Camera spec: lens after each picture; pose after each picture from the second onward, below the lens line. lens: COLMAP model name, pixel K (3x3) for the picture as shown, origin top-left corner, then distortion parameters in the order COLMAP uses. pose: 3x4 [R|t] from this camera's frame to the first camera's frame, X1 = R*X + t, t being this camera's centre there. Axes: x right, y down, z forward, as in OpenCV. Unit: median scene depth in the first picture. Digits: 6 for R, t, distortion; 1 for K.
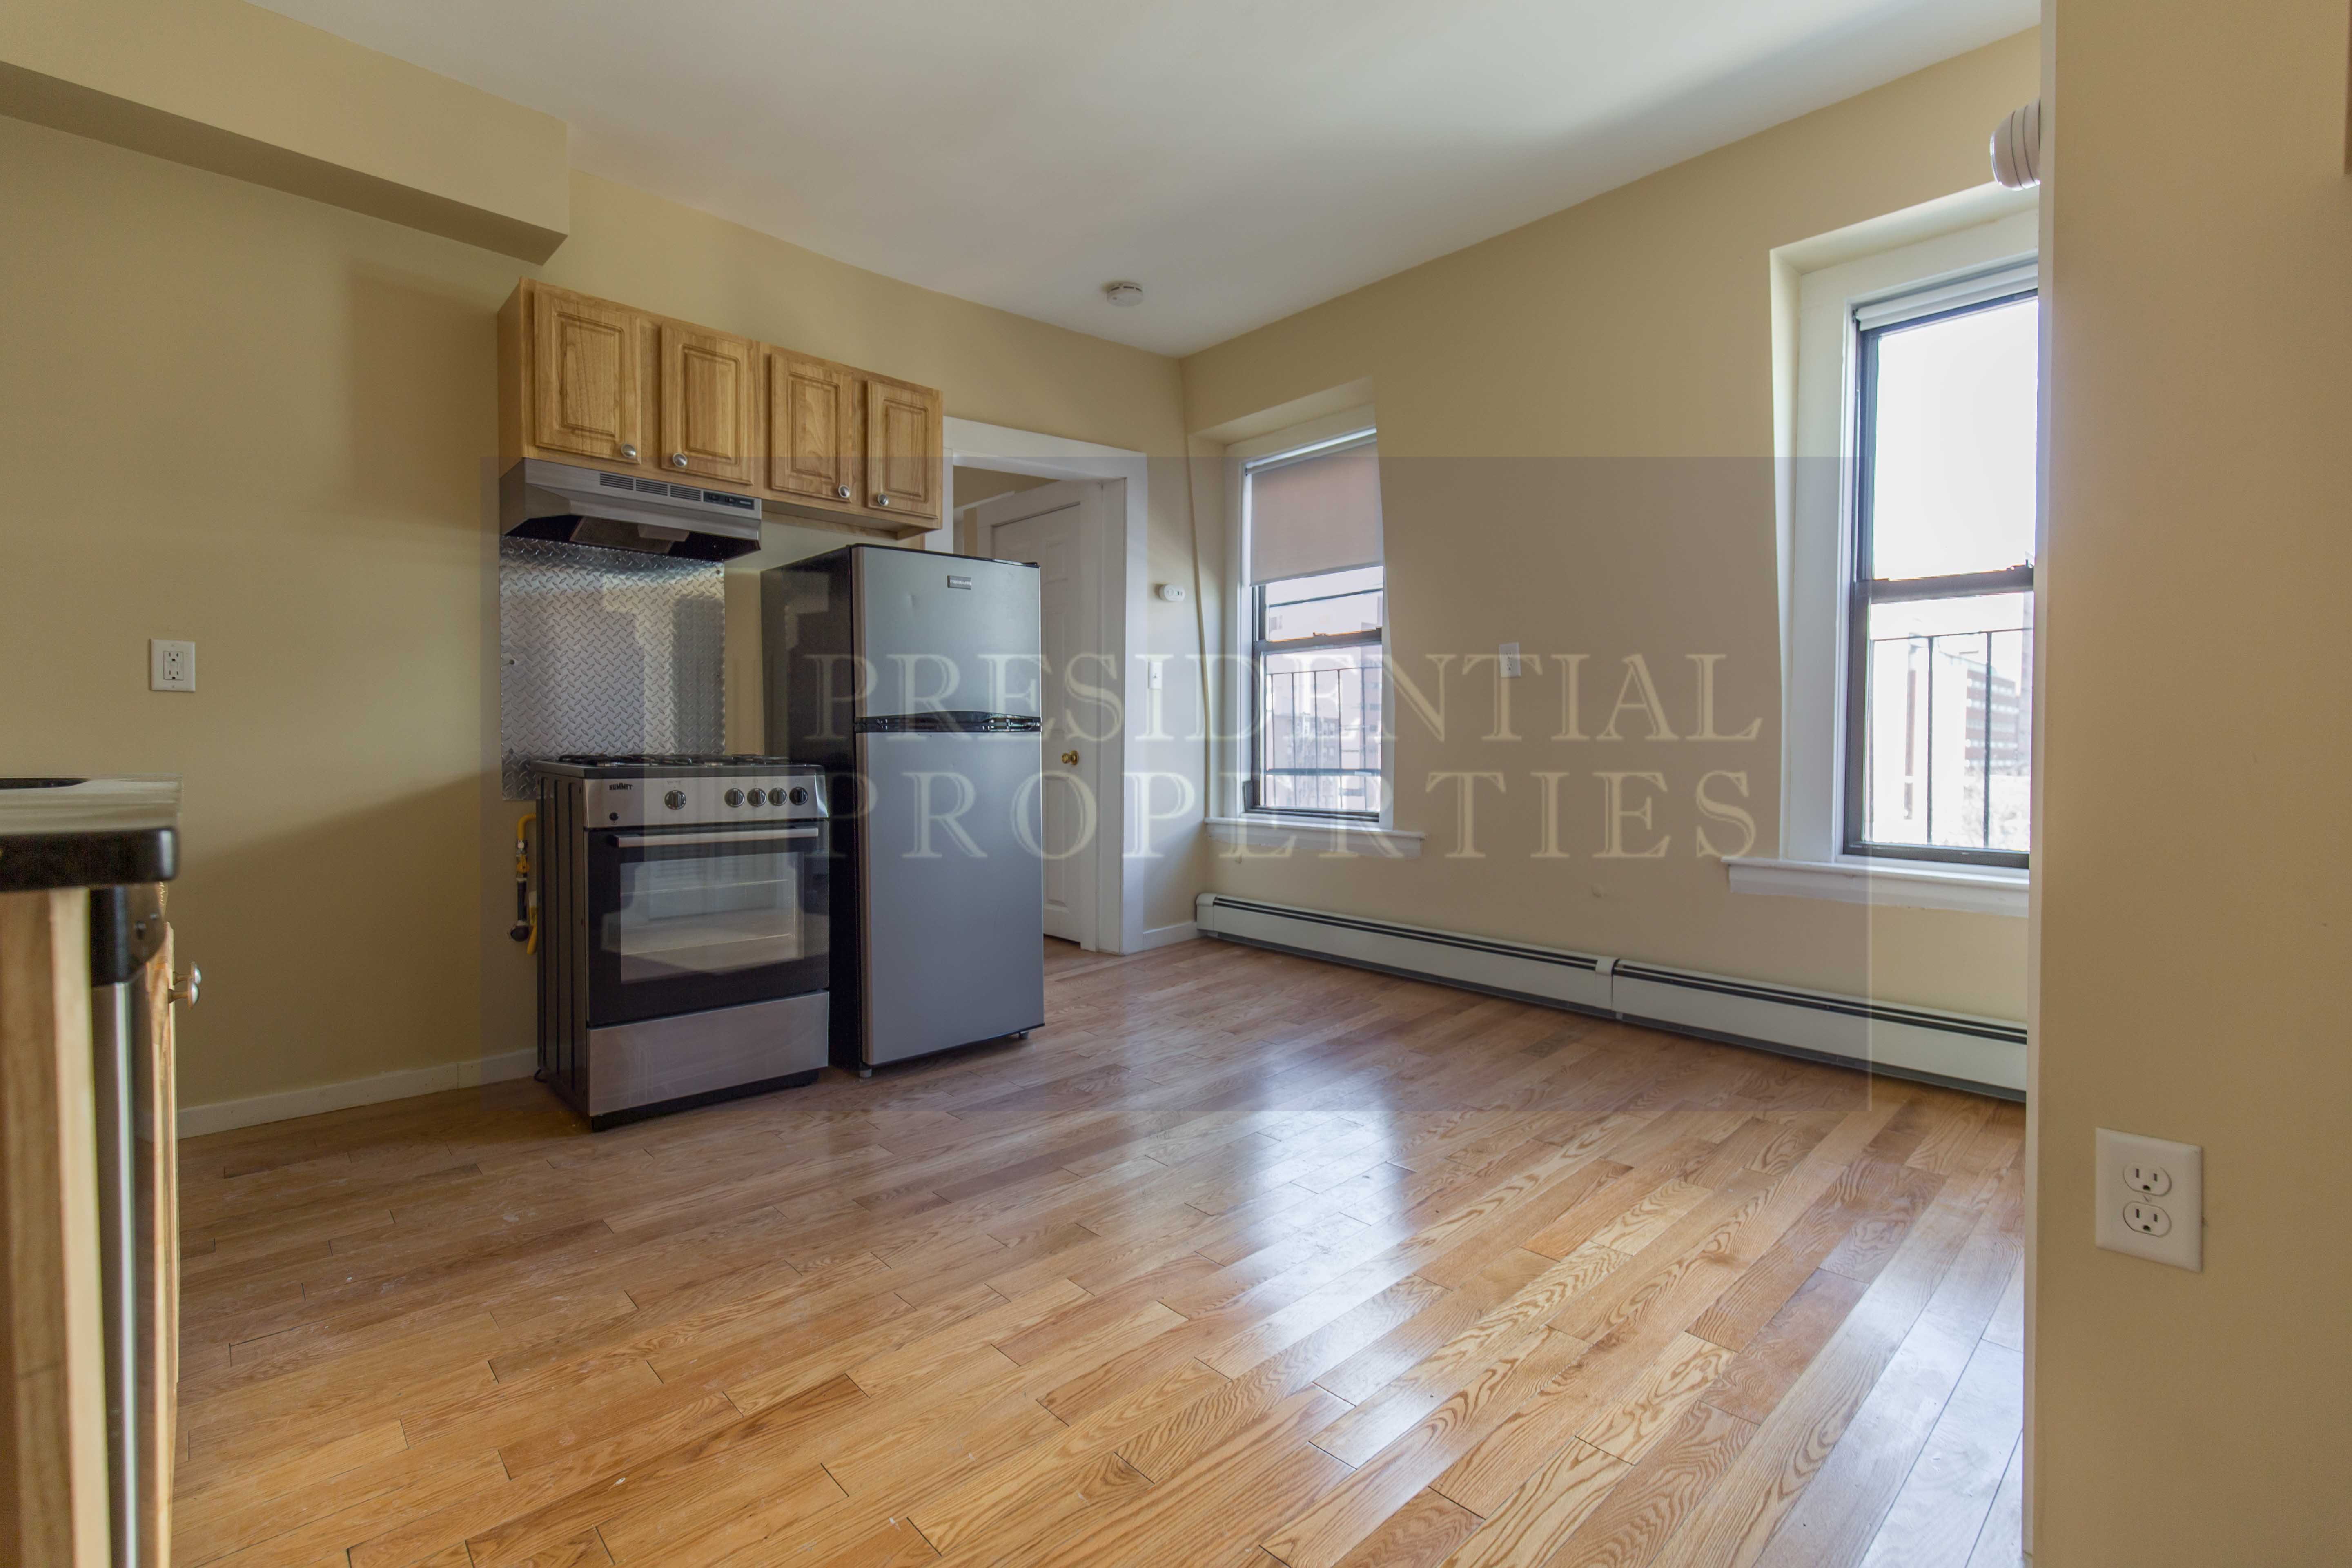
lens RADIAL K [[1045.1, 0, 1174.6], [0, 1045.1, 760.0], [0, 0, 1]] dist [0.003863, 0.000192]
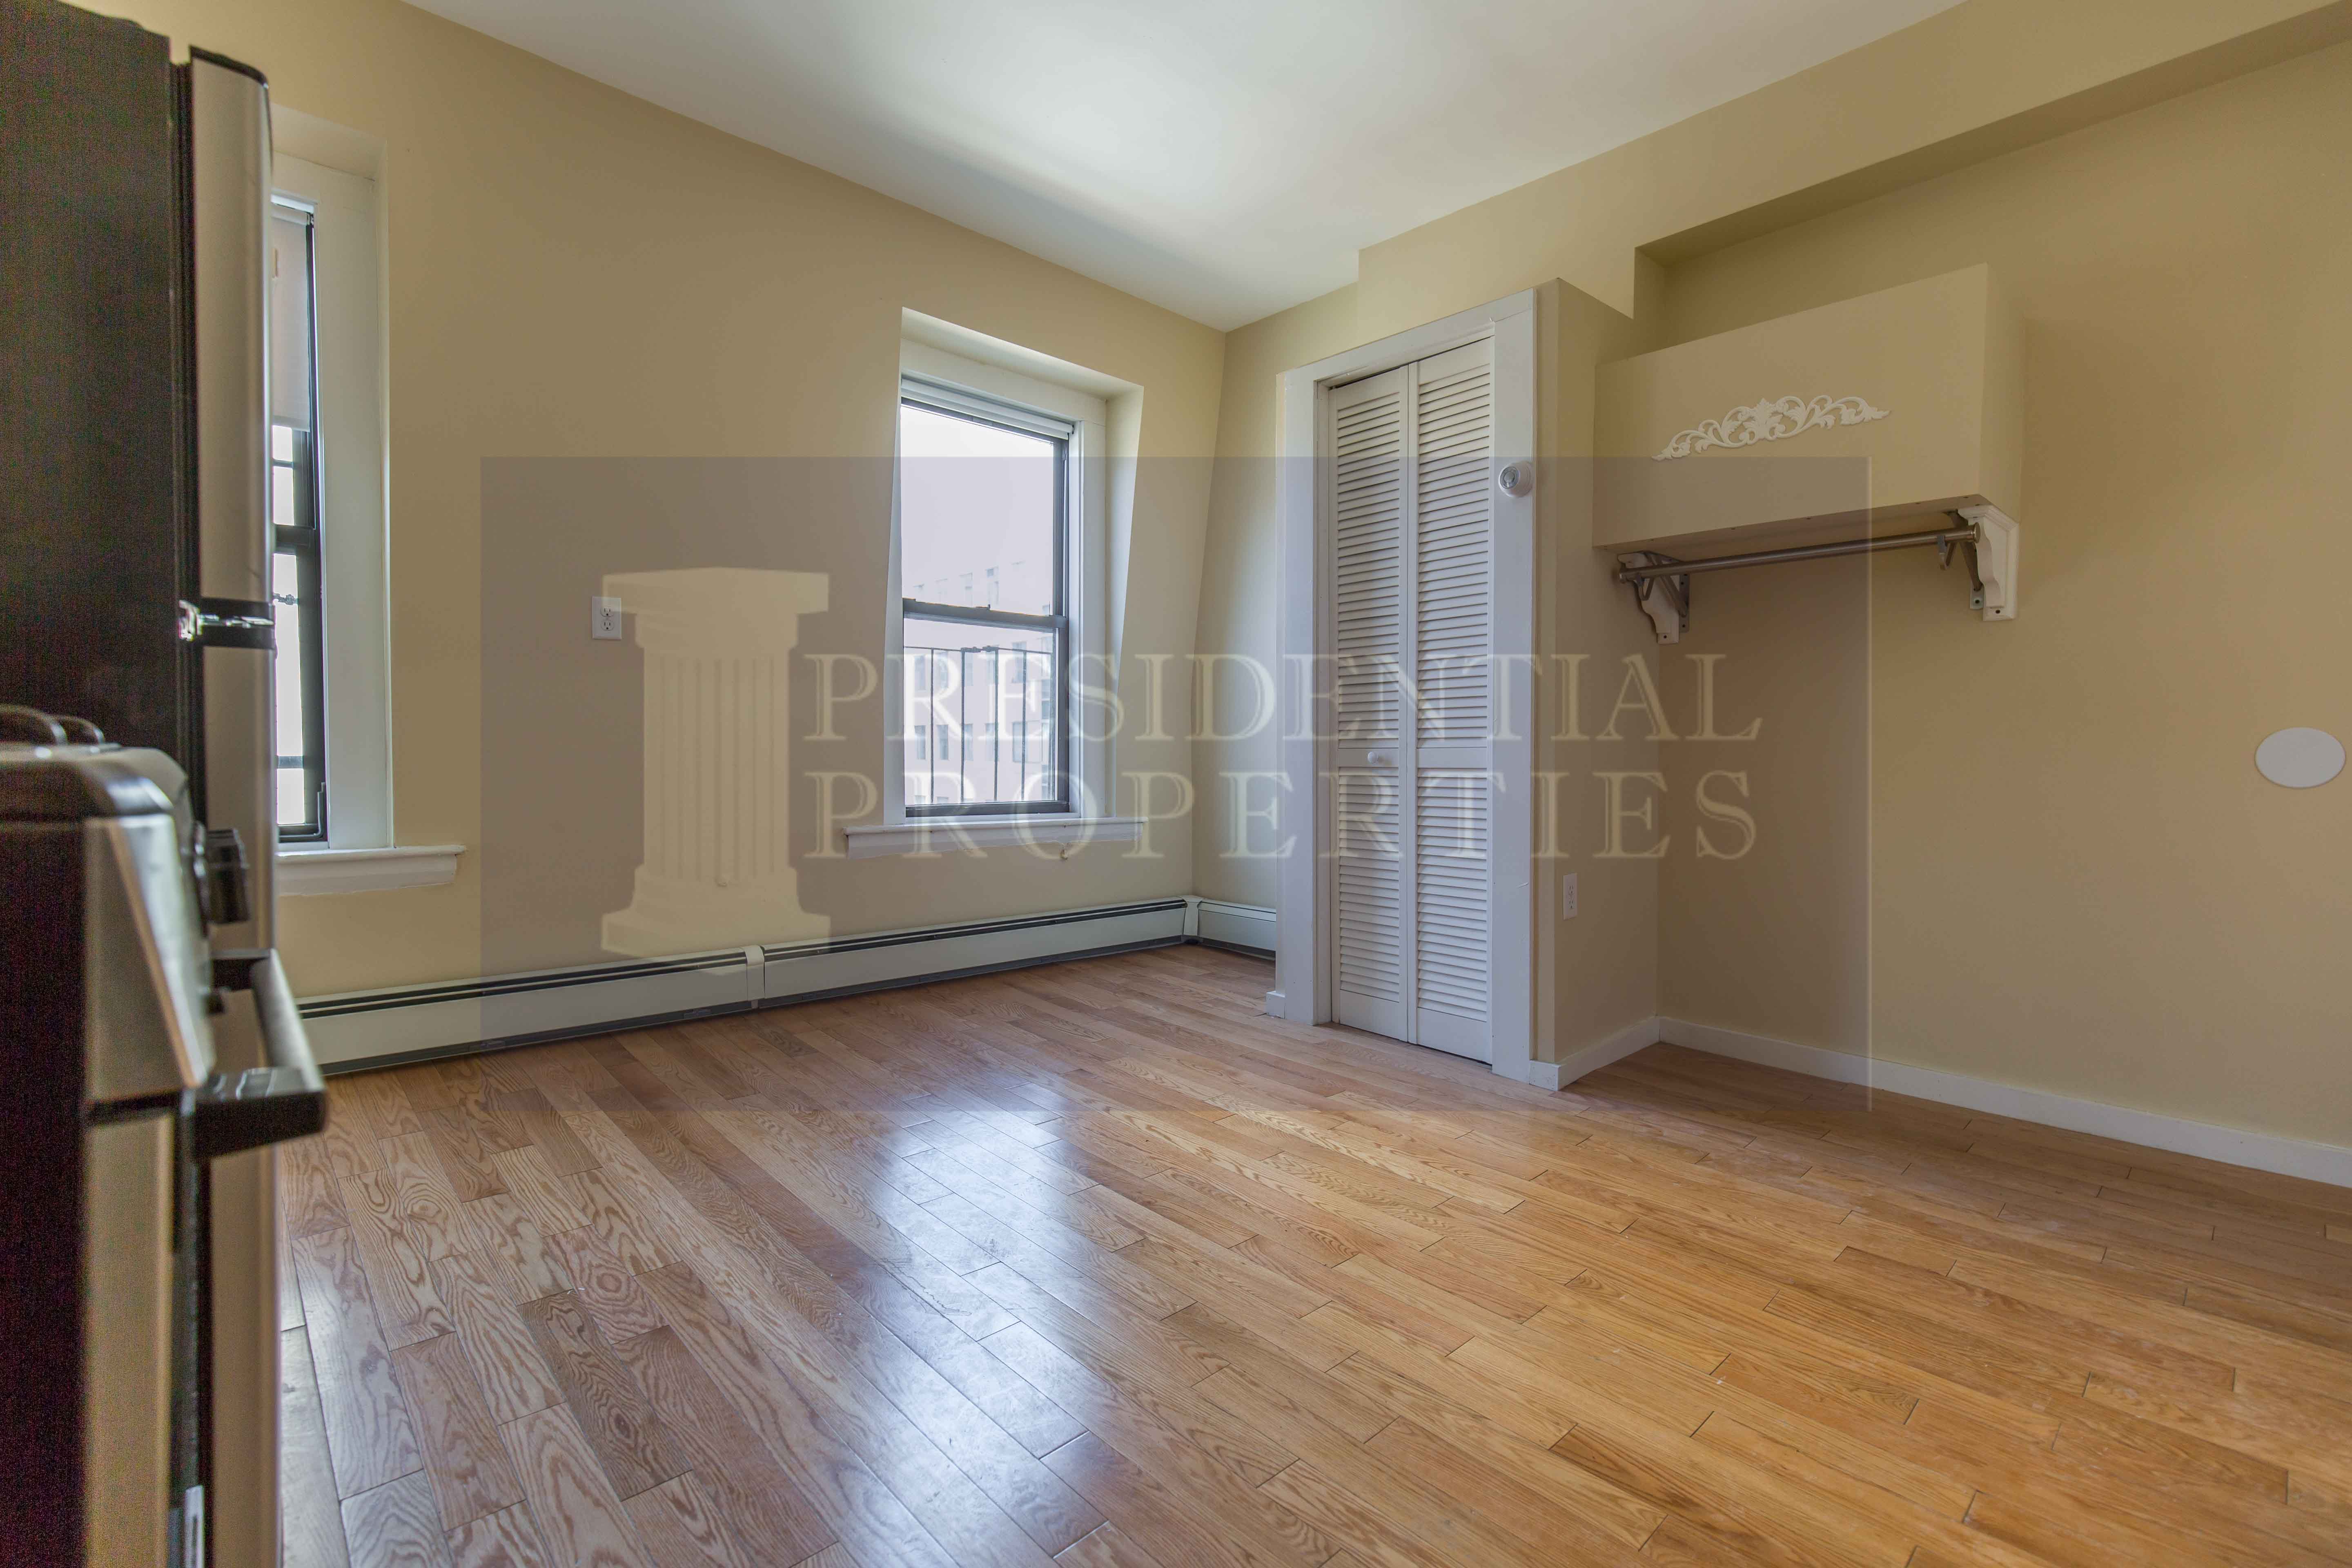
lens RADIAL K [[1045.1, 0, 1174.6], [0, 1045.1, 760.0], [0, 0, 1]] dist [0.003863, 0.000192]
pose [[0.005342, -0.016450, 0.999850, -0.722496], [0.005120, 0.999852, 0.016423, 0.004799], [-0.999973, 0.005031, 0.005425, 0.807146]]
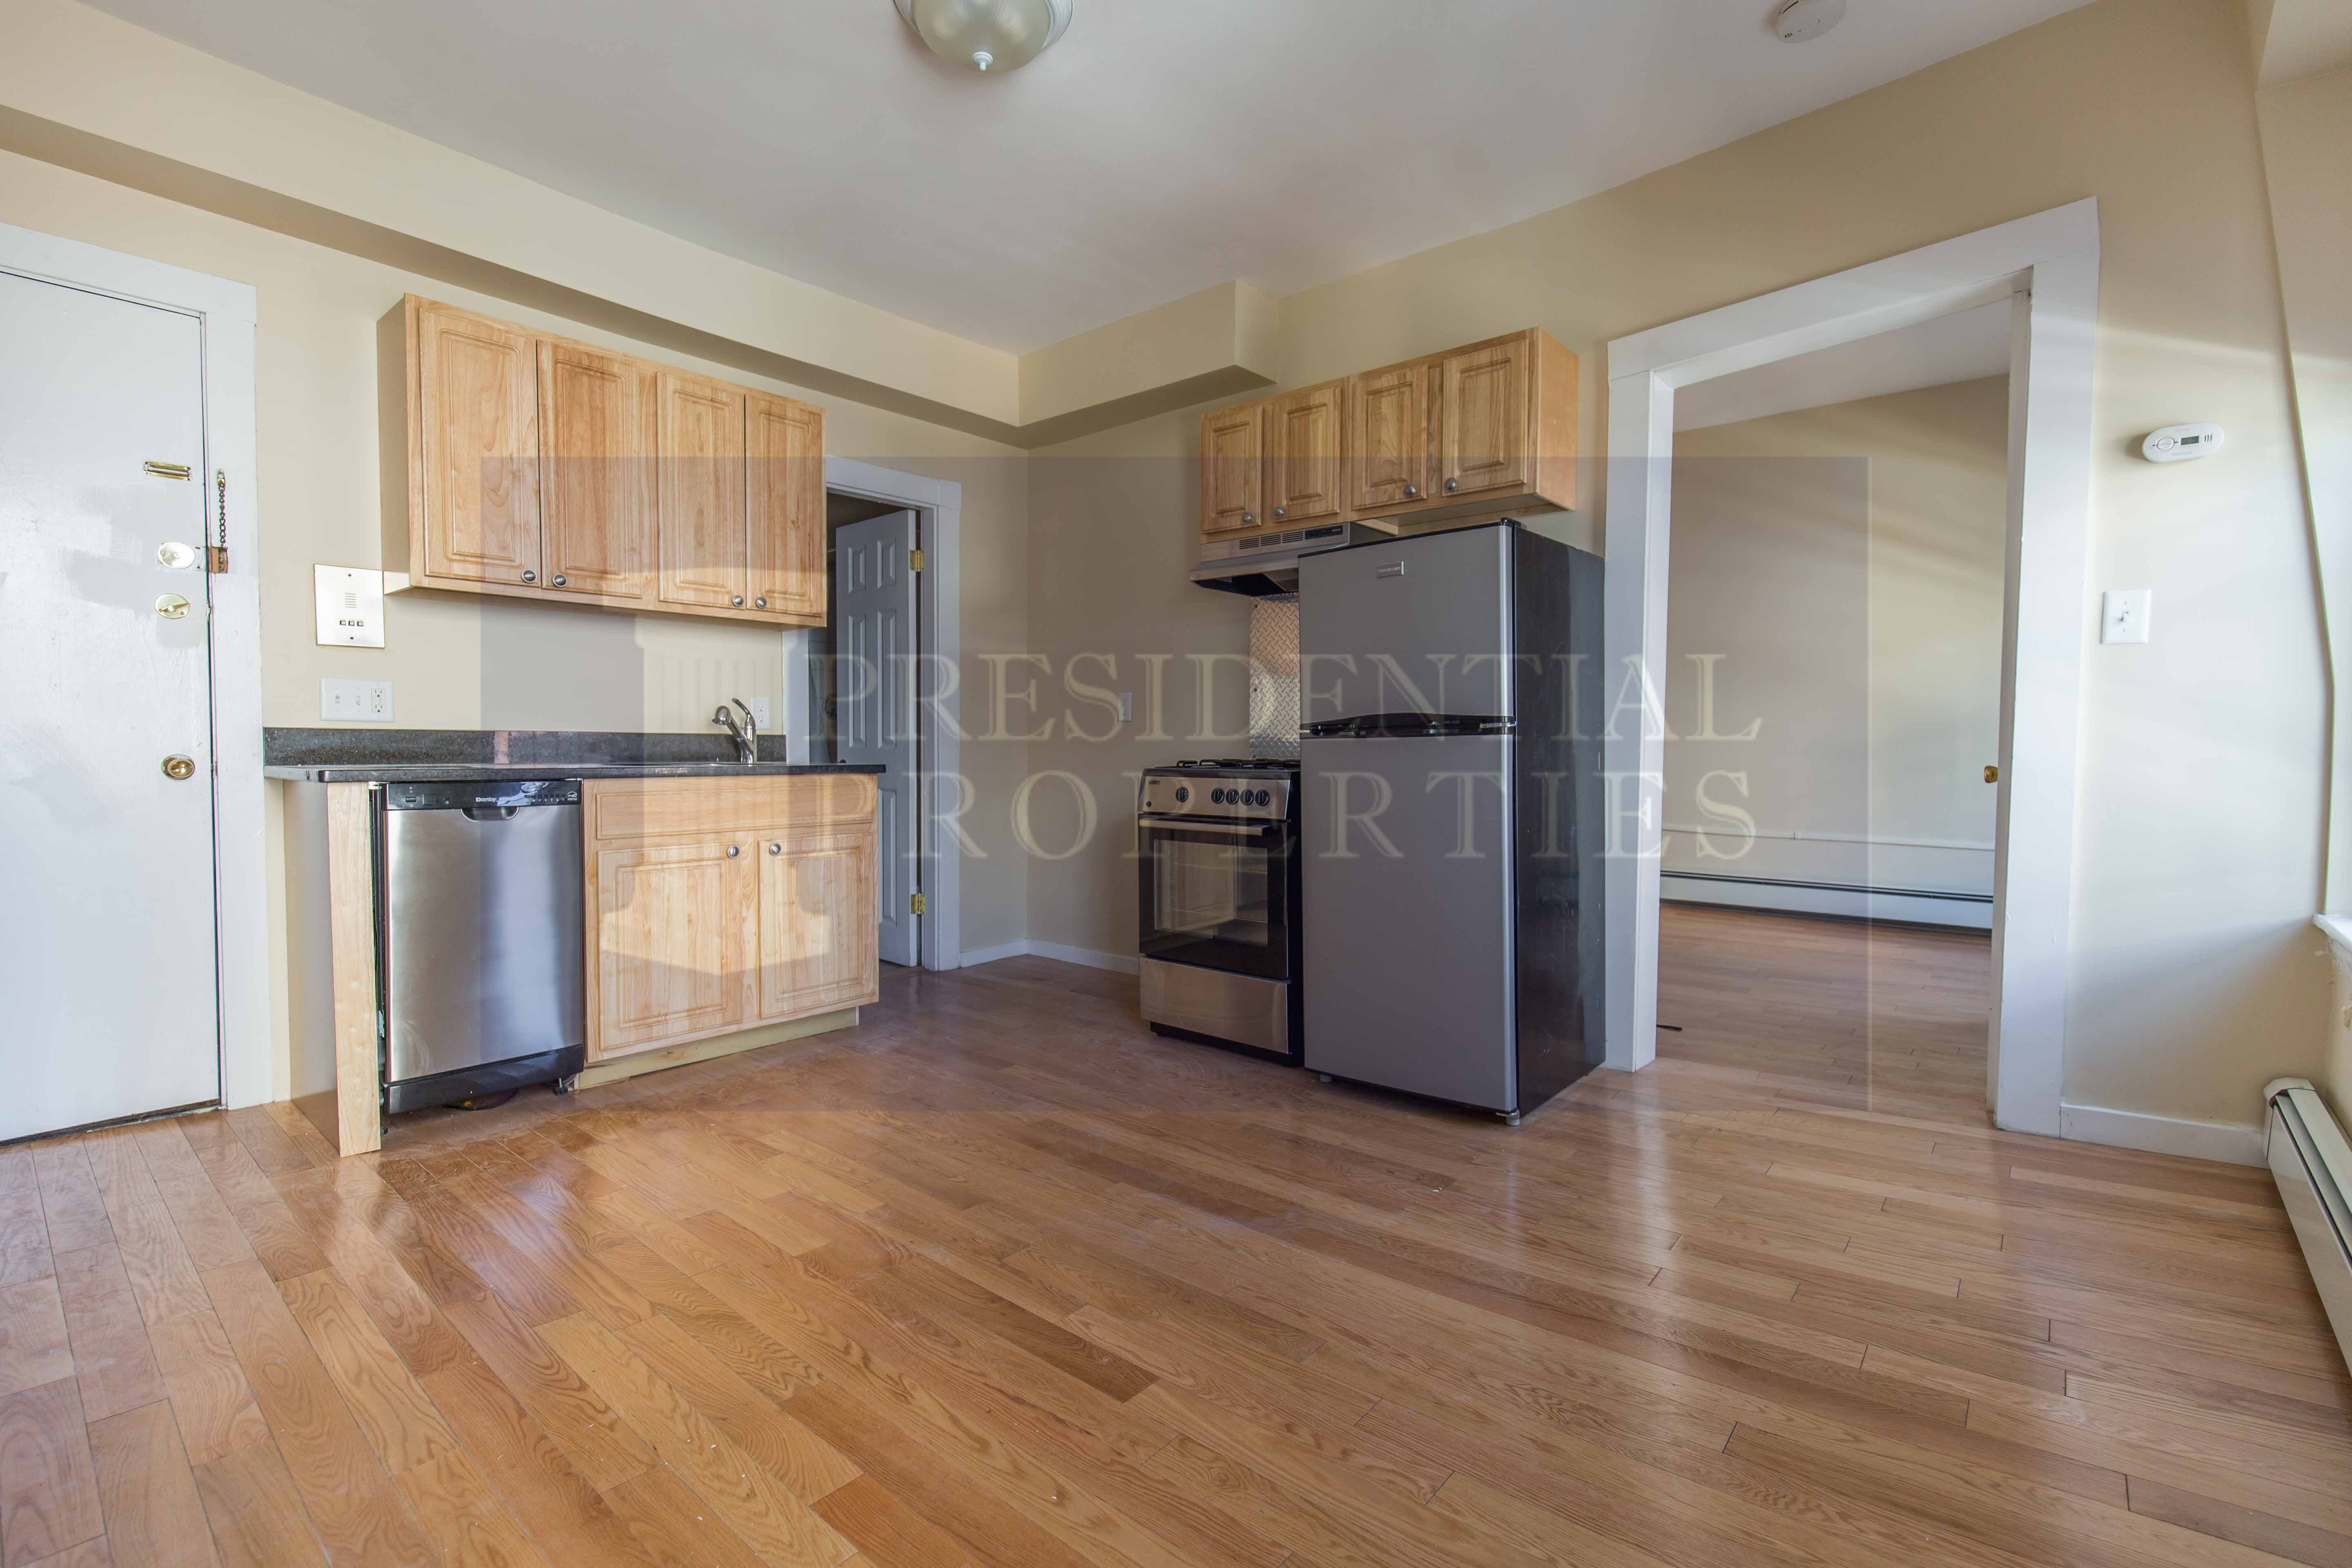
lens RADIAL K [[1046.1, 0, 1172.3], [0, 1046.1, 764.5], [0, 0, 1]] dist [0.003287, -0.000012]
pose [[0.105761, 0.011225, -0.994328, 0.807230], [-0.013615, 0.999859, 0.009839, -0.011301], [0.994298, 0.012497, 0.105899, 0.874170]]
